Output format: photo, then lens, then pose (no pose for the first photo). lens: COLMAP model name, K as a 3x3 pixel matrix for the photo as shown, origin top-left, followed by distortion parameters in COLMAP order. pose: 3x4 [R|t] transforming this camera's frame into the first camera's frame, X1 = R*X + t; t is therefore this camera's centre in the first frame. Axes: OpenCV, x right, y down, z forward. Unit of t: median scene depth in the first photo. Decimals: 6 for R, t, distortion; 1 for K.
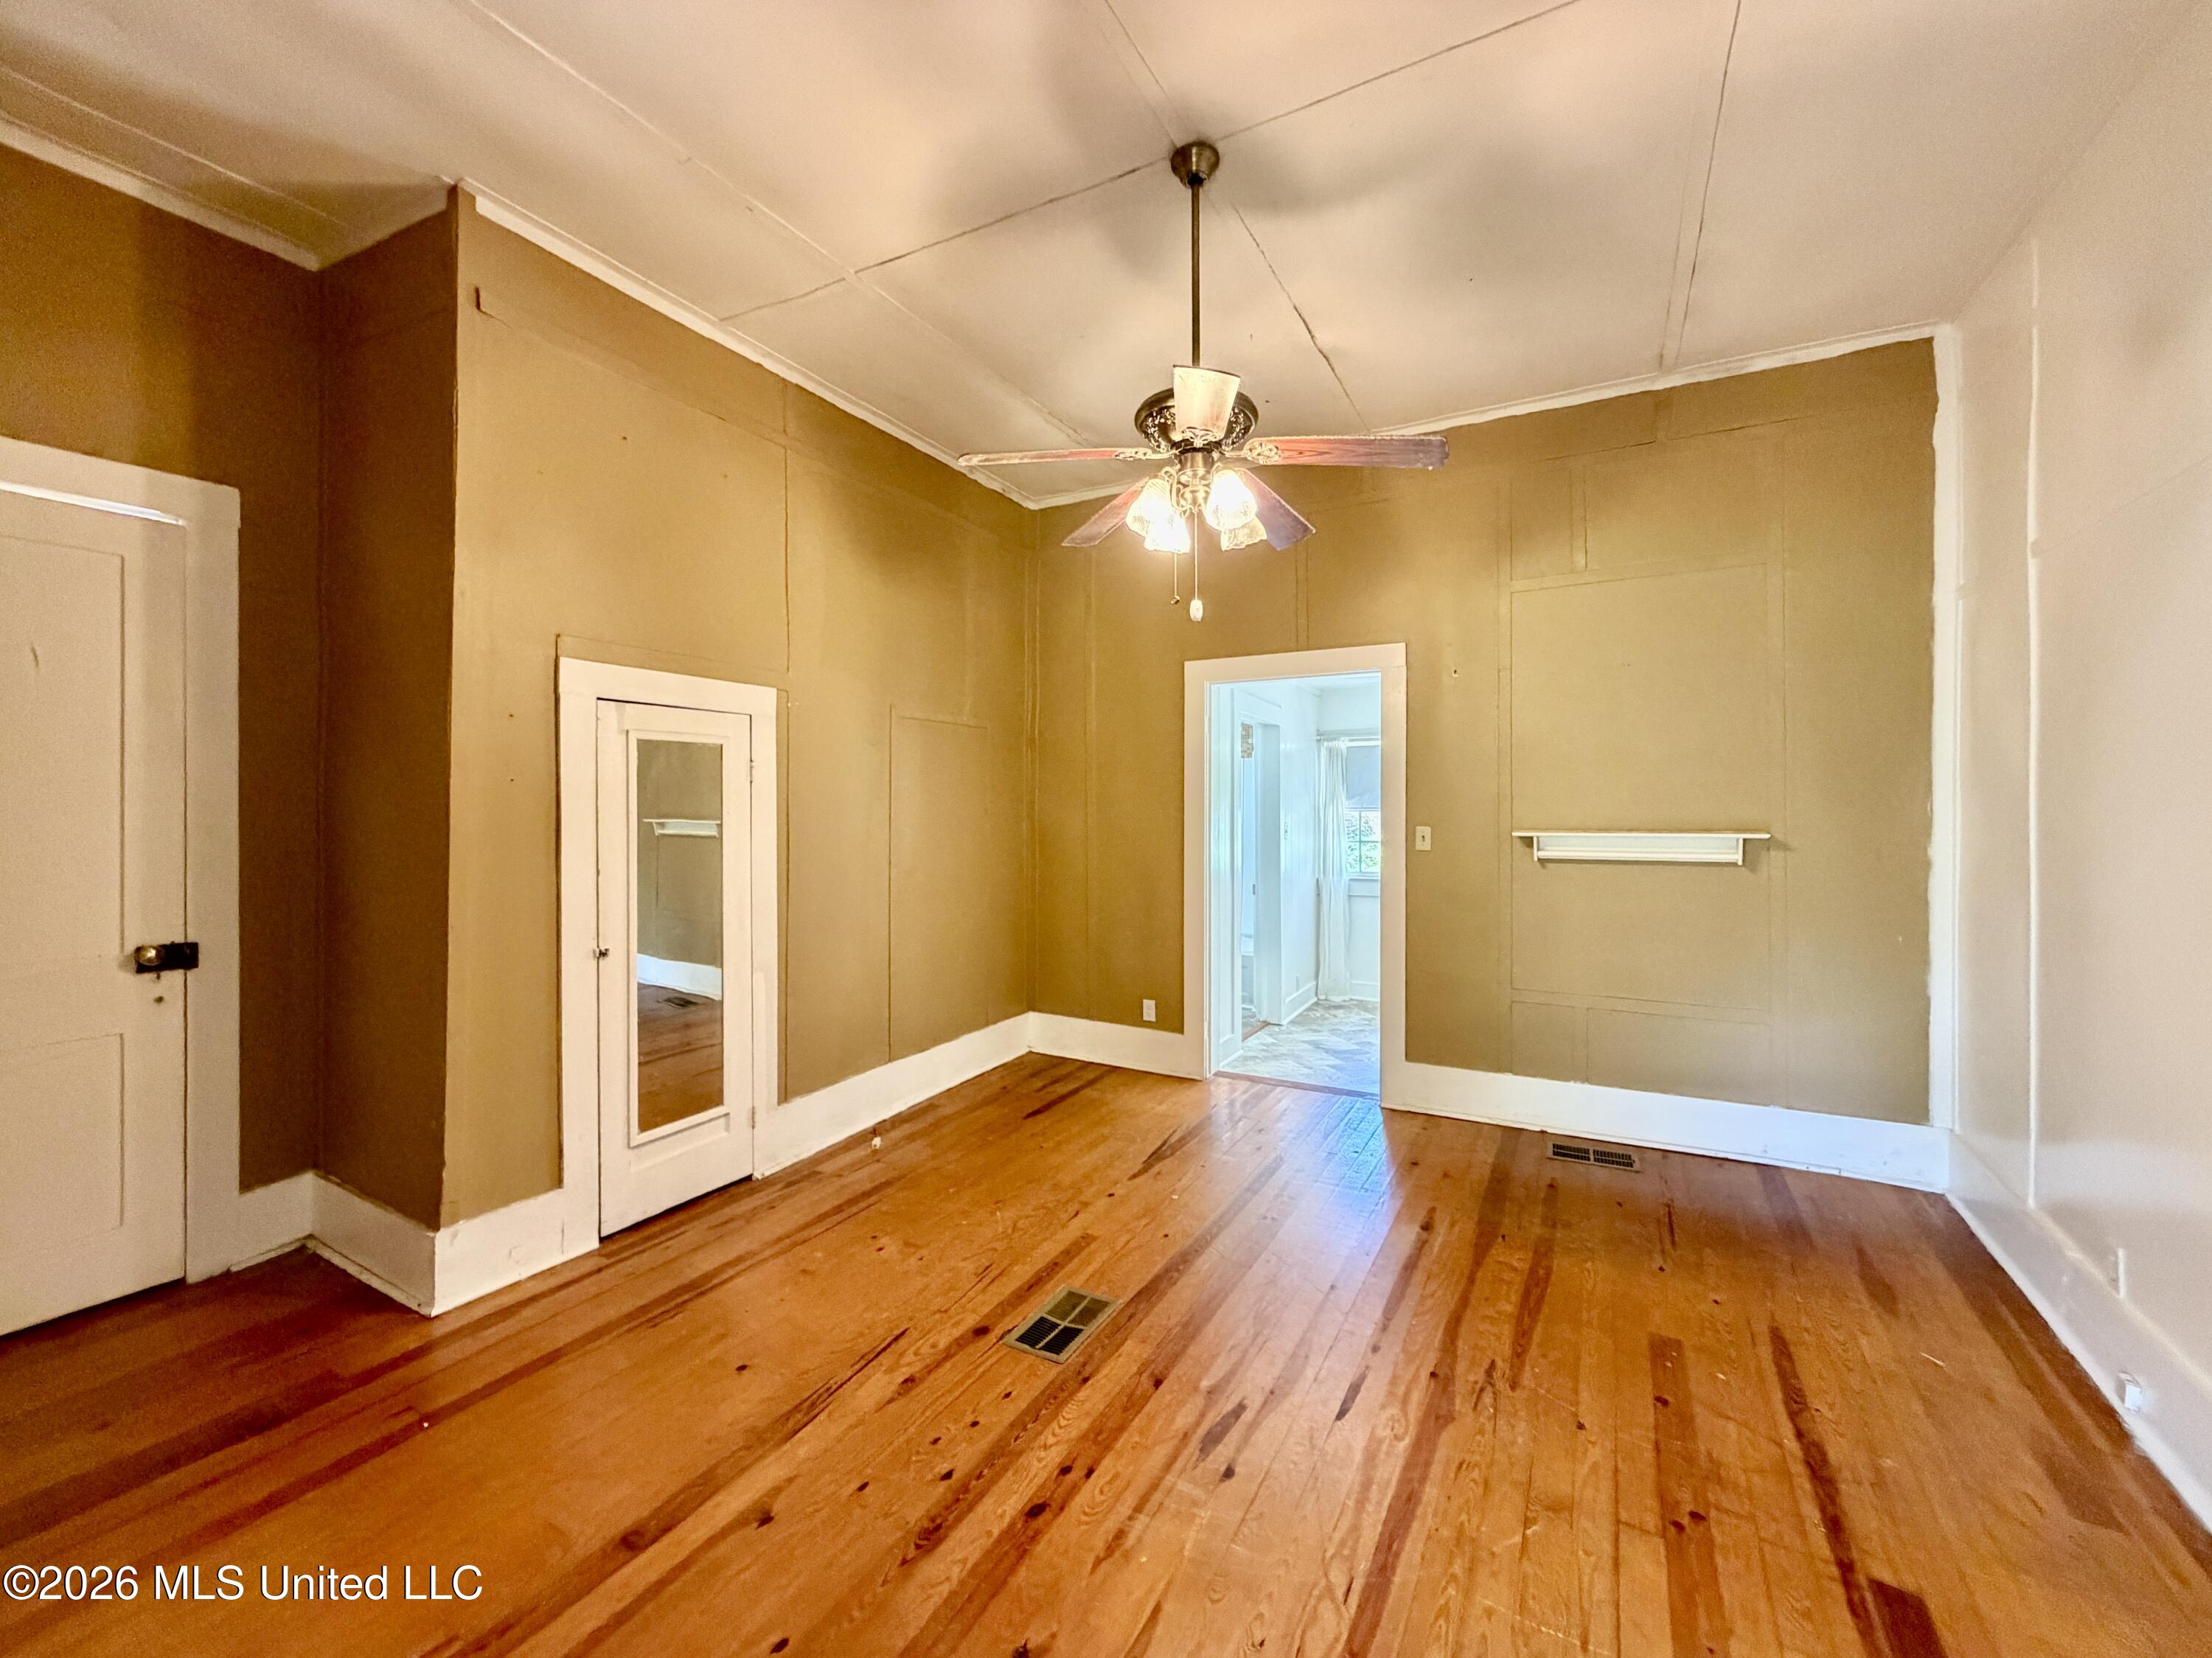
lens RADIAL K [[880.1, 0, 1097.4], [0, 880.1, 821.4], [0, 0, 1]] dist [-0.000066, -0.000048]
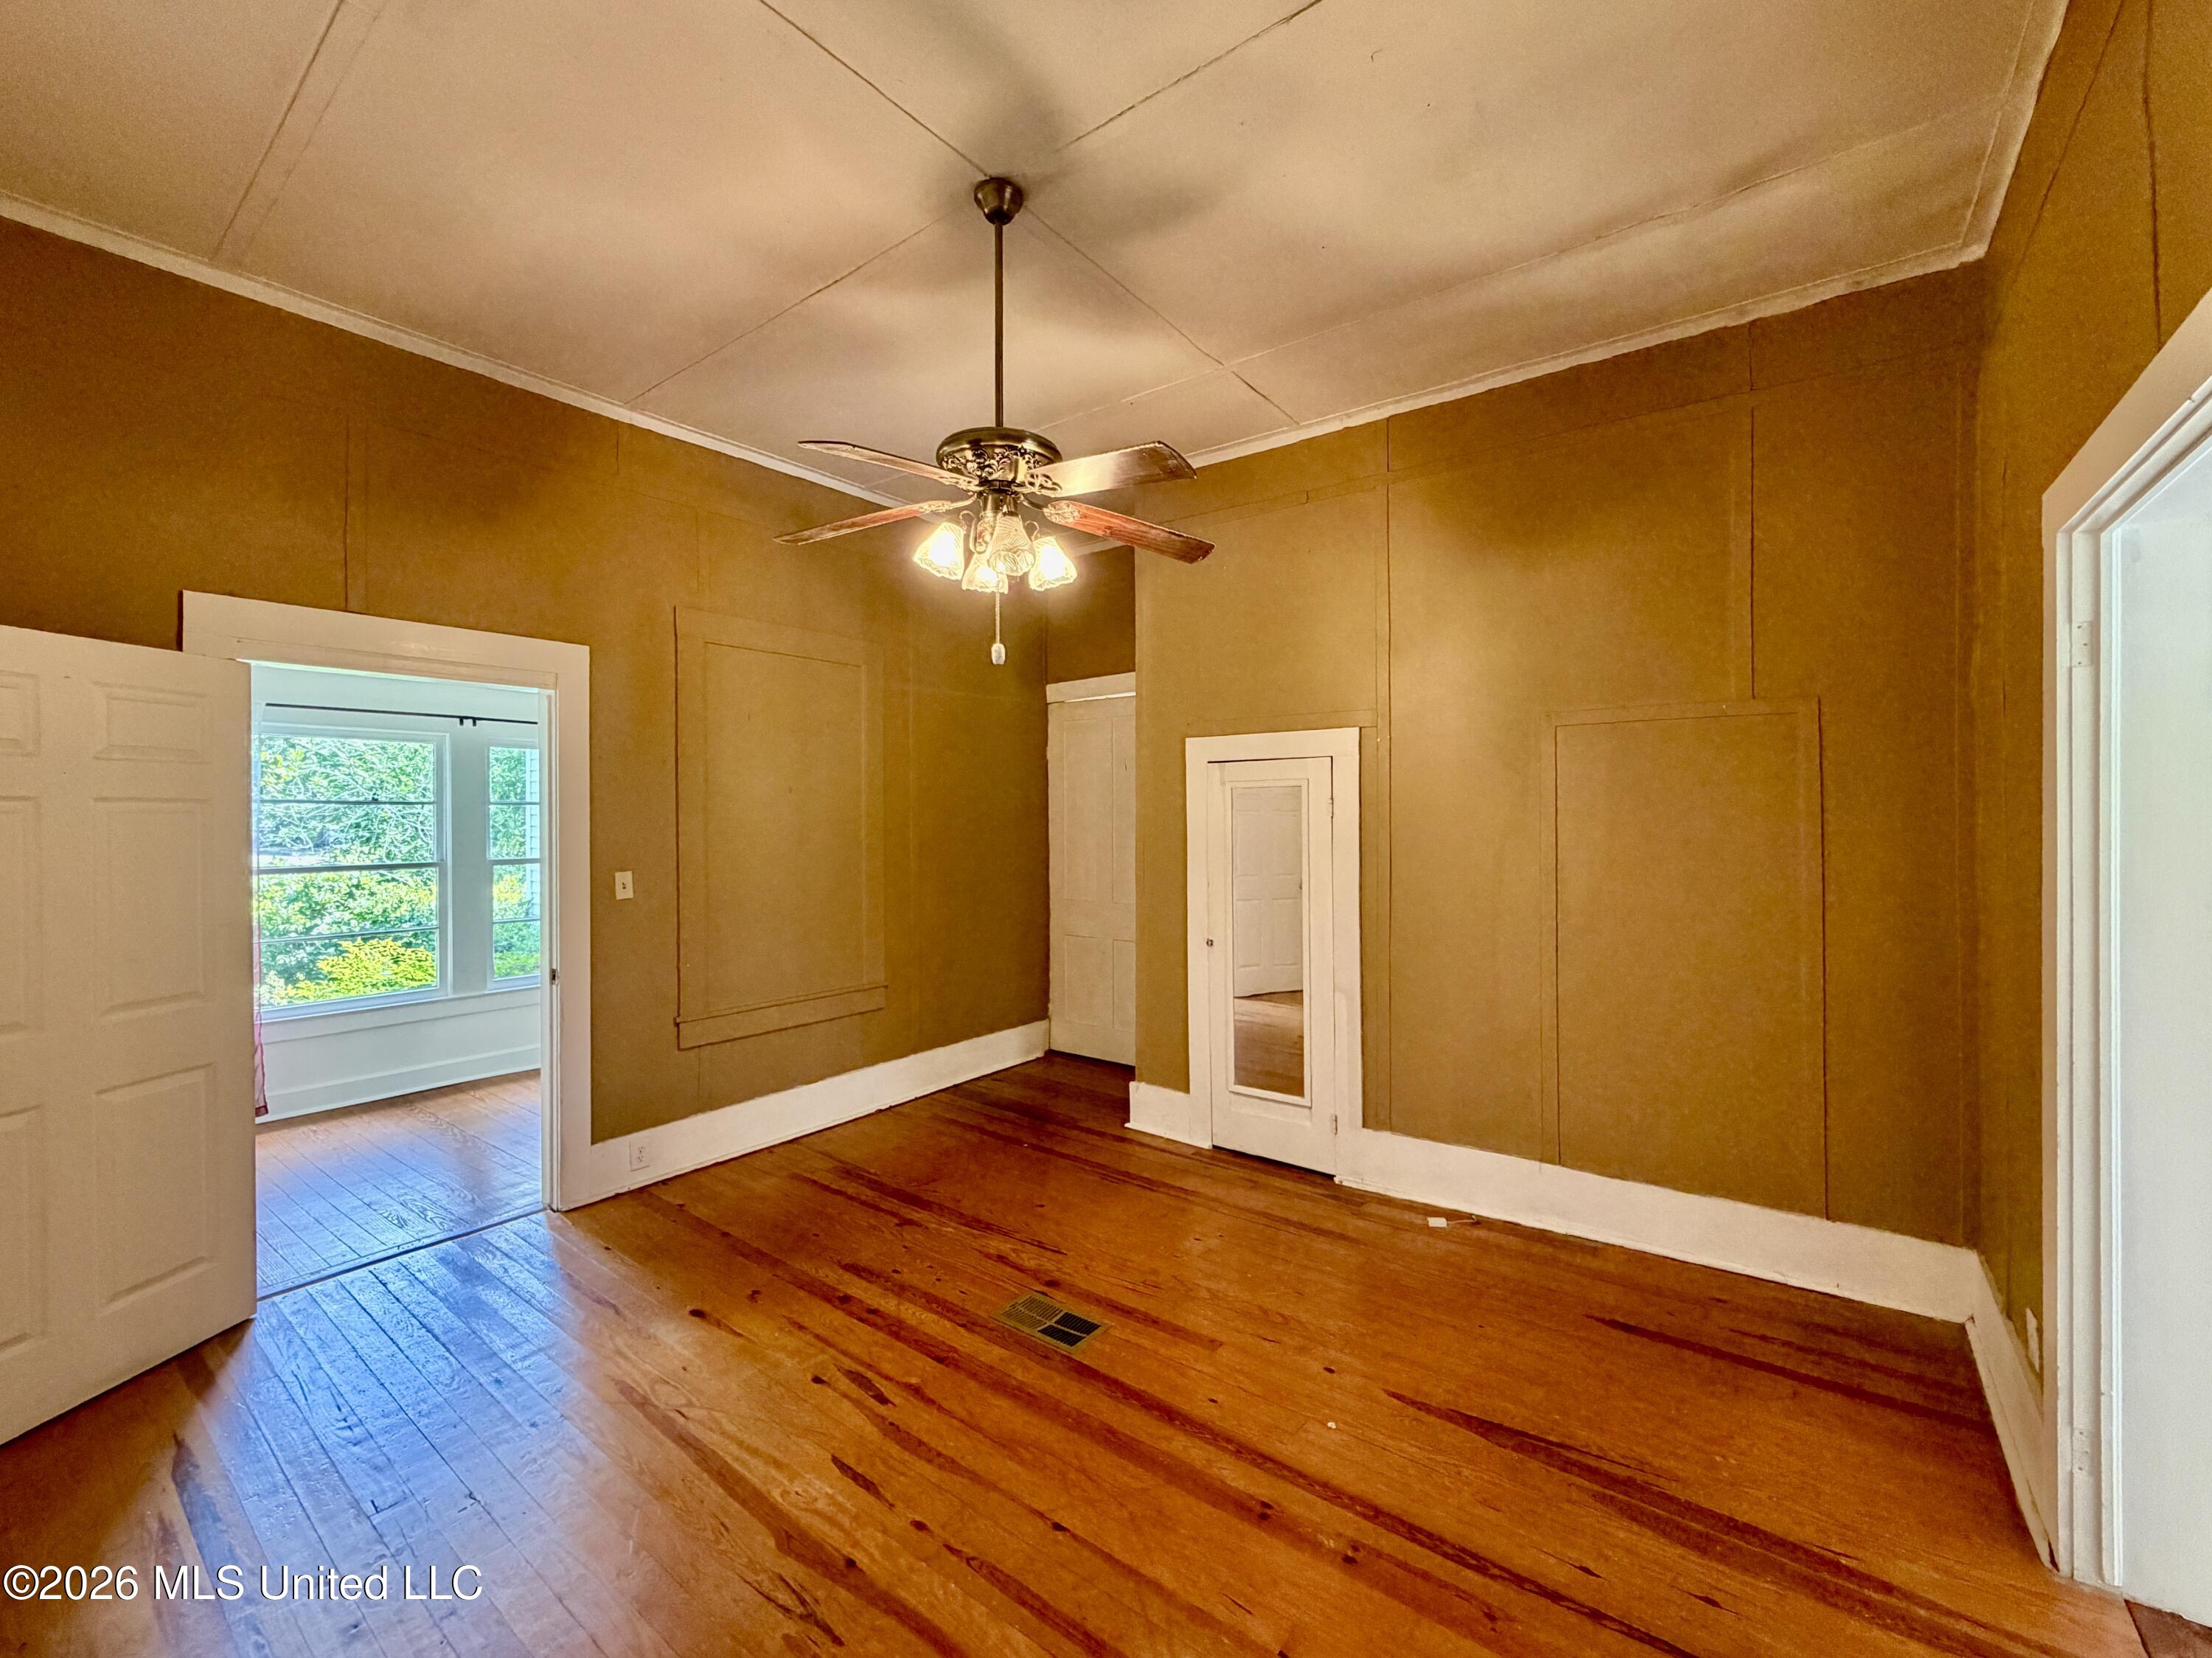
lens RADIAL K [[886.7, 0, 1090.0], [0, 886.7, 830.7], [0, 0, 1]] dist [0.001894, 0.000024]
pose [[-0.125971, 0.012715, -0.991952, 0.870948], [-0.010970, 0.999839, 0.014209, -0.047454], [0.991973, 0.012671, -0.125811, 0.986486]]
